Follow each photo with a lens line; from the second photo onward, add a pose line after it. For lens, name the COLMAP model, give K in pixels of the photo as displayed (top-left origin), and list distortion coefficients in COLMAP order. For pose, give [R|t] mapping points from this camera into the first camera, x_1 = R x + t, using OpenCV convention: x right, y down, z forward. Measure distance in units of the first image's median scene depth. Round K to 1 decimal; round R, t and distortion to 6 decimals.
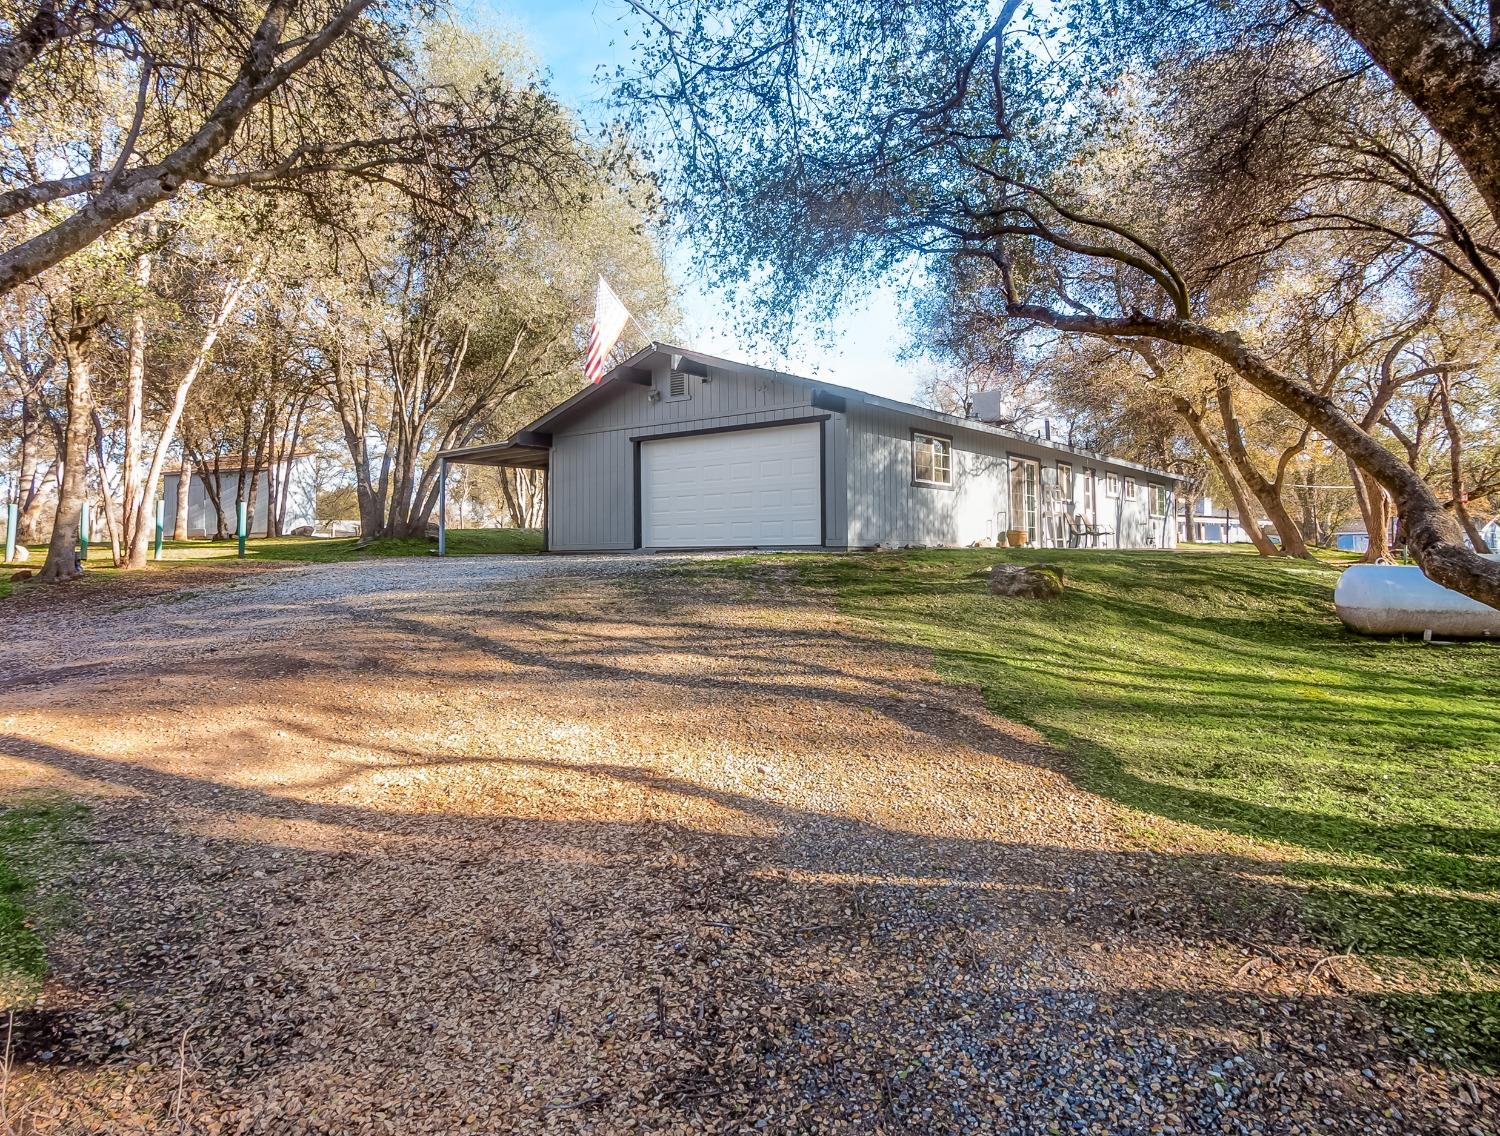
lens RADIAL K [[793.8, 0, 750.0], [0, 793.8, 568.0], [0, 0, 1]] dist [0.000080, -0.000004]
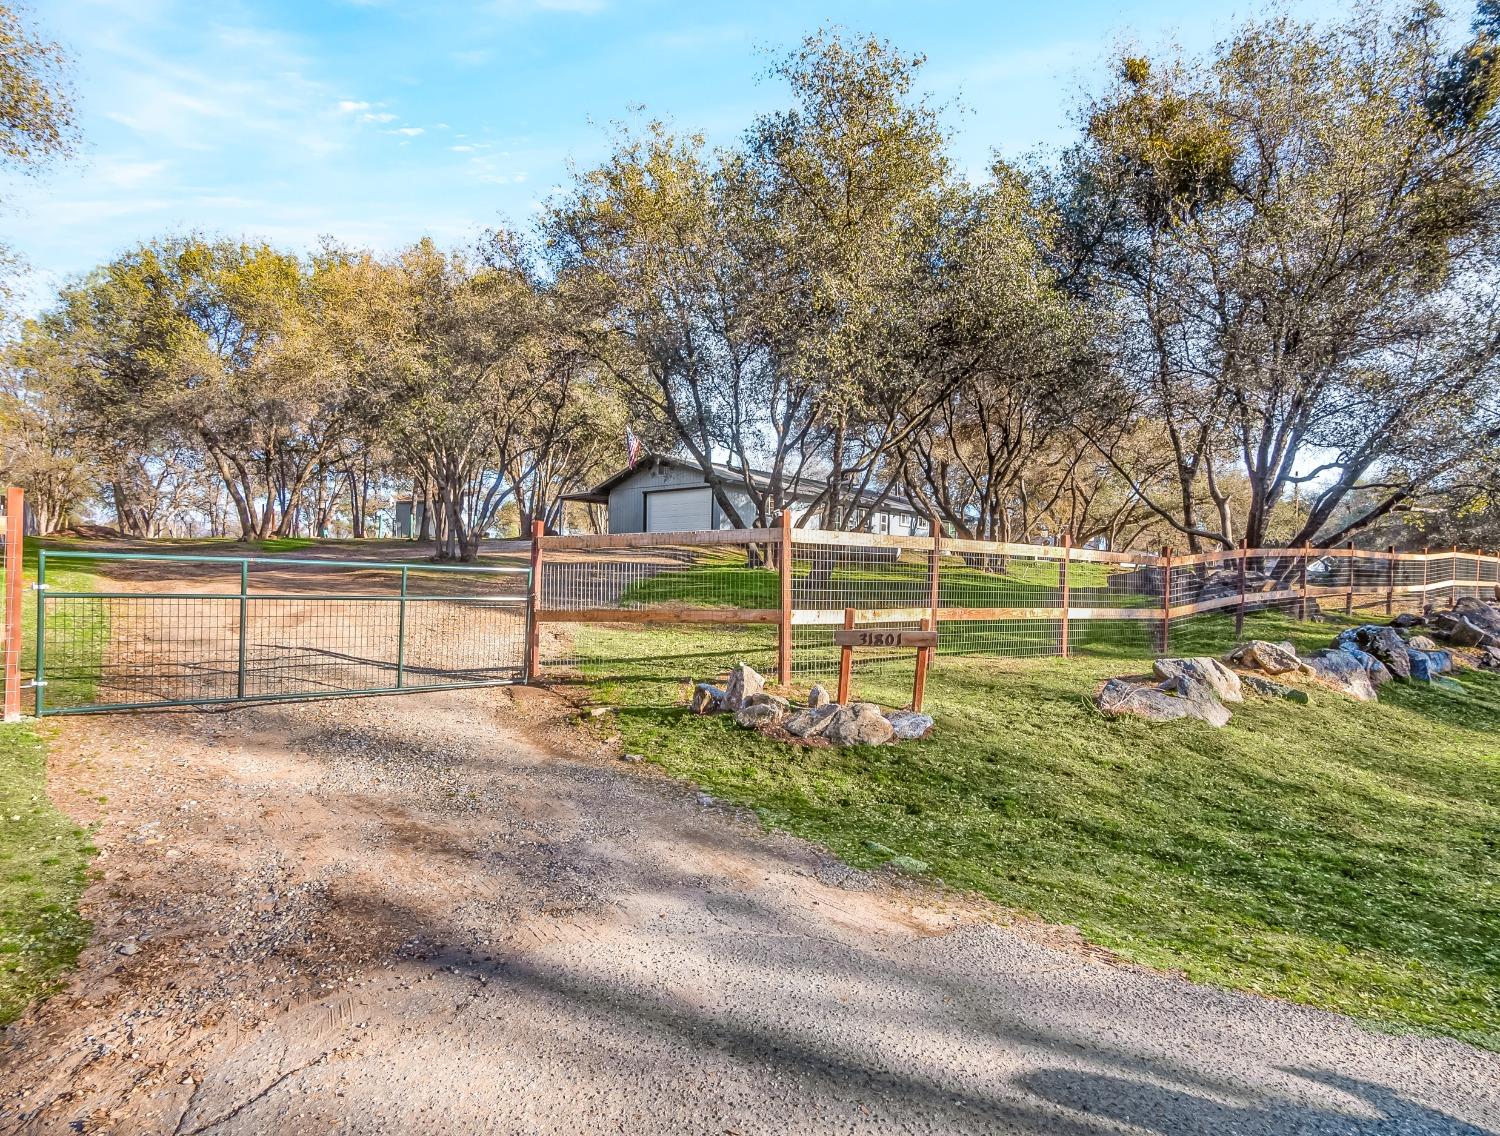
lens RADIAL K [[793.8, 0, 750.0], [0, 793.8, 568.0], [0, 0, 1]] dist [0.000080, -0.000004]
pose [[0.994000, 0.026909, -0.106019, 0.310416], [-0.032274, 0.998267, -0.049218, 0.121938], [0.104511, 0.052344, 0.993145, -0.938190]]
